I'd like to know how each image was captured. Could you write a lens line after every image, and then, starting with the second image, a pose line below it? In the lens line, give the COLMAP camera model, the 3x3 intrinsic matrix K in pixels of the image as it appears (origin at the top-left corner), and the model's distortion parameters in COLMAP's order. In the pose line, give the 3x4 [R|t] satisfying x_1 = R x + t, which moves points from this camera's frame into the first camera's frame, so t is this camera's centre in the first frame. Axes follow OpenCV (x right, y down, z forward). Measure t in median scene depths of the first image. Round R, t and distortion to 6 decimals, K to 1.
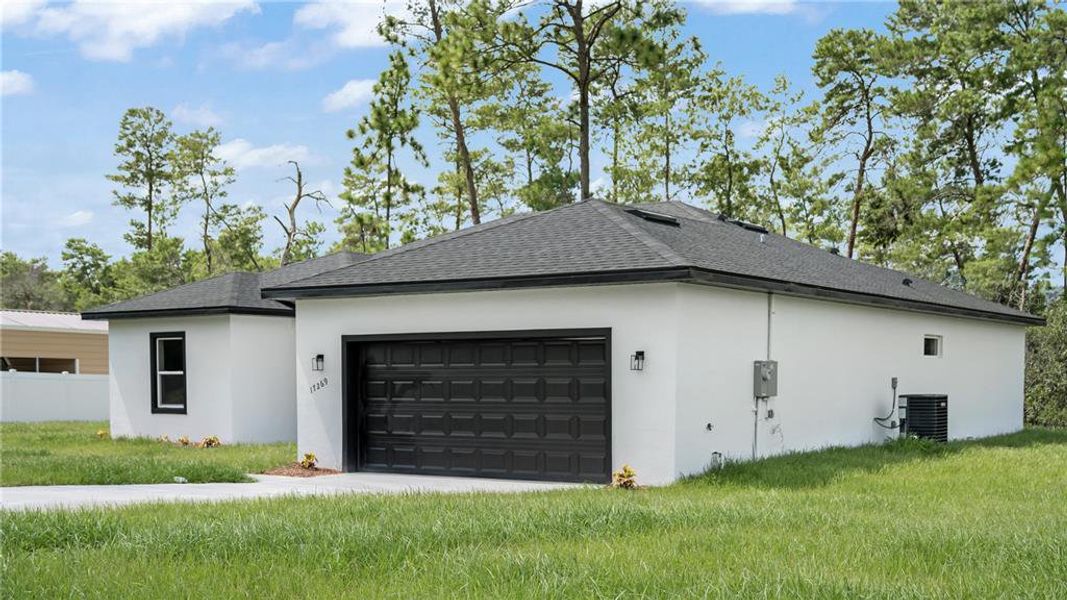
lens RADIAL K [[804.3, 0, 554.9], [0, 804.3, 323.9], [0, 0, 1]] dist [-0.005838, 0.005434]
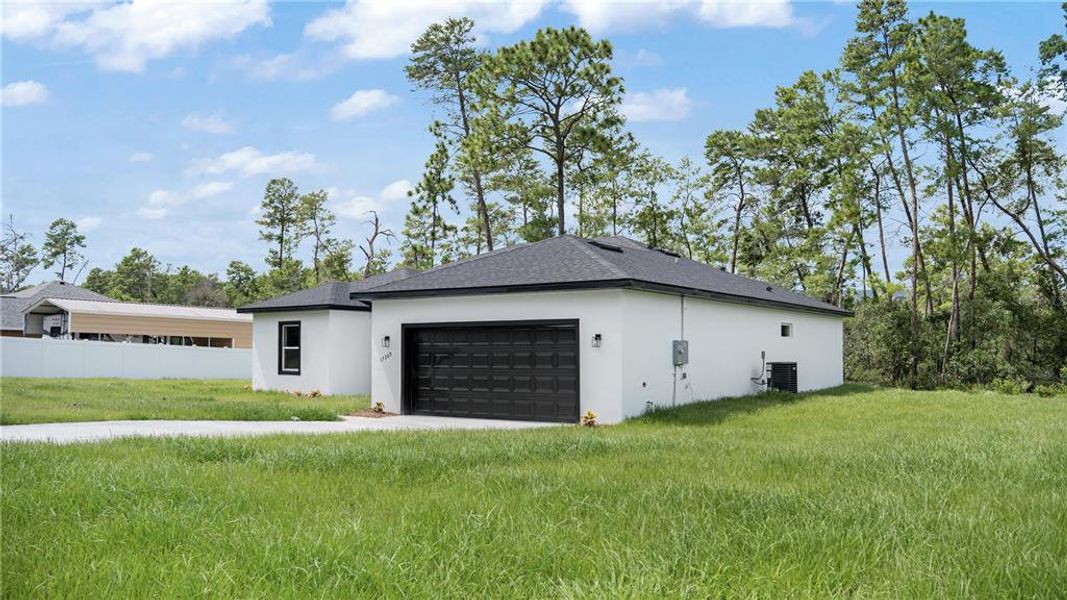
lens RADIAL K [[804.3, 0, 497.8], [0, 804.3, 287.0], [0, 0, 1]] dist [-0.005838, 0.005434]
pose [[0.997904, -0.000784, -0.064702, 0.015479], [-0.002190, 0.998945, -0.045876, 0.014937], [0.064670, 0.045921, 0.996850, -0.530570]]
